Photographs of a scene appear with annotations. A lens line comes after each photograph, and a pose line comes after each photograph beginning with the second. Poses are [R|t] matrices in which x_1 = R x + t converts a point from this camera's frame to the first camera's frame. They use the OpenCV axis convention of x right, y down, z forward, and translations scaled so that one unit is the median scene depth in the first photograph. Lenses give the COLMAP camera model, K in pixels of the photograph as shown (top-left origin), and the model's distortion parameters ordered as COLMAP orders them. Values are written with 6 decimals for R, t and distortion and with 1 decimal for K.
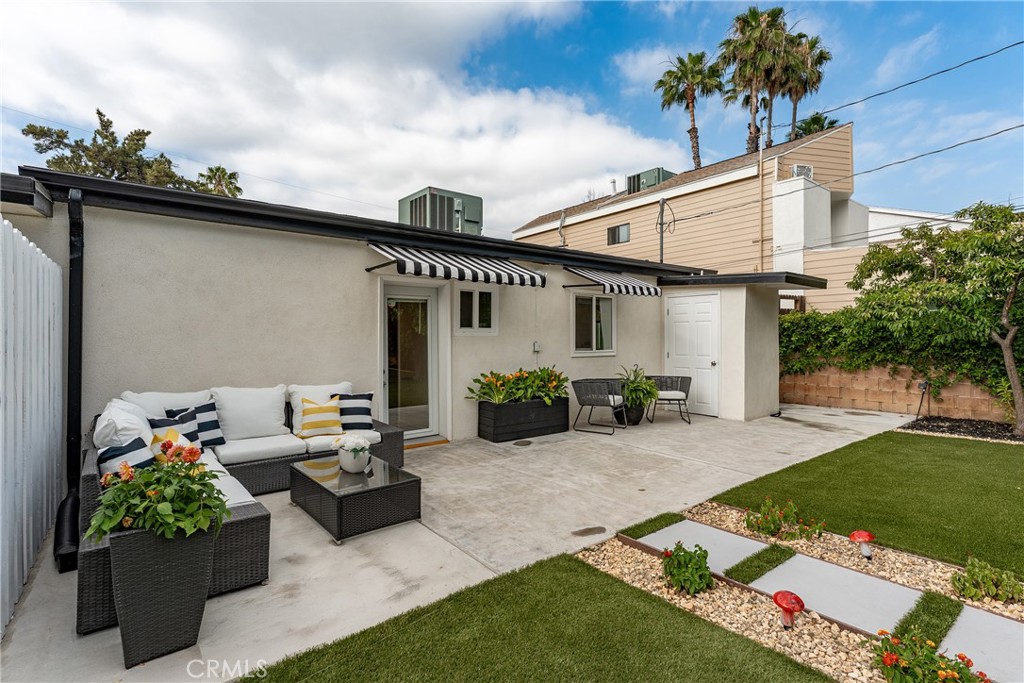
lens RADIAL K [[485.4, 0, 512.0], [0, 485.4, 341.5], [0, 0, 1]] dist [0.000099, 0.000510]
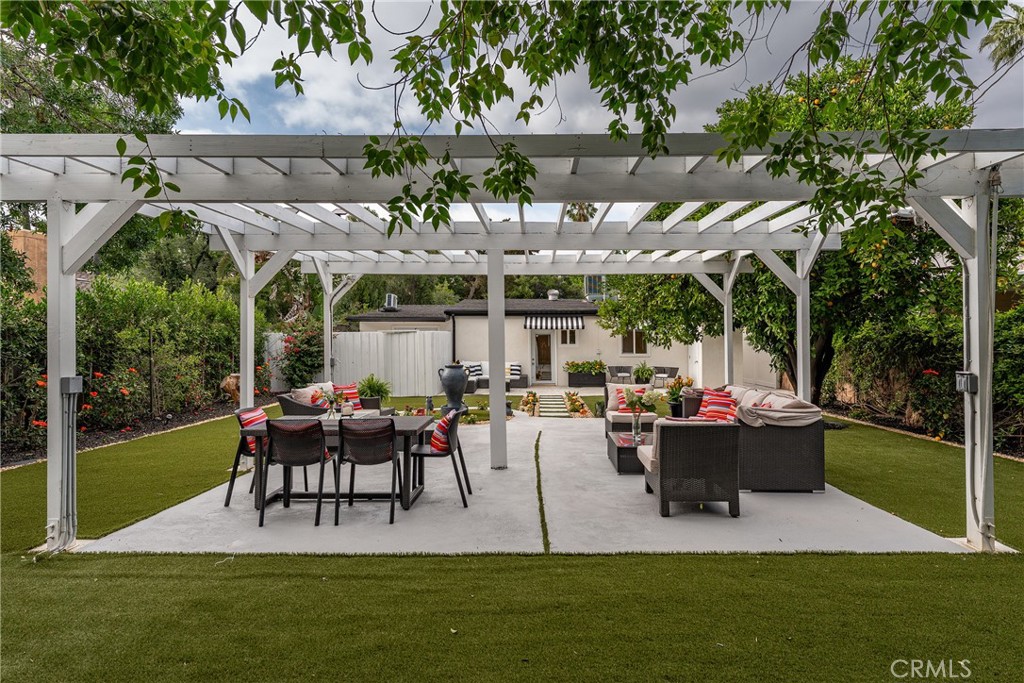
lens RADIAL K [[568.9, 0, 527.5], [0, 568.9, 339.6], [0, 0, 1]] dist [0.002304, -0.000017]
pose [[0.776155, 0.002768, -0.630537, 1.616850], [-0.004856, 0.999987, -0.001587, -0.043620], [0.630524, 0.004294, 0.776158, -1.449070]]
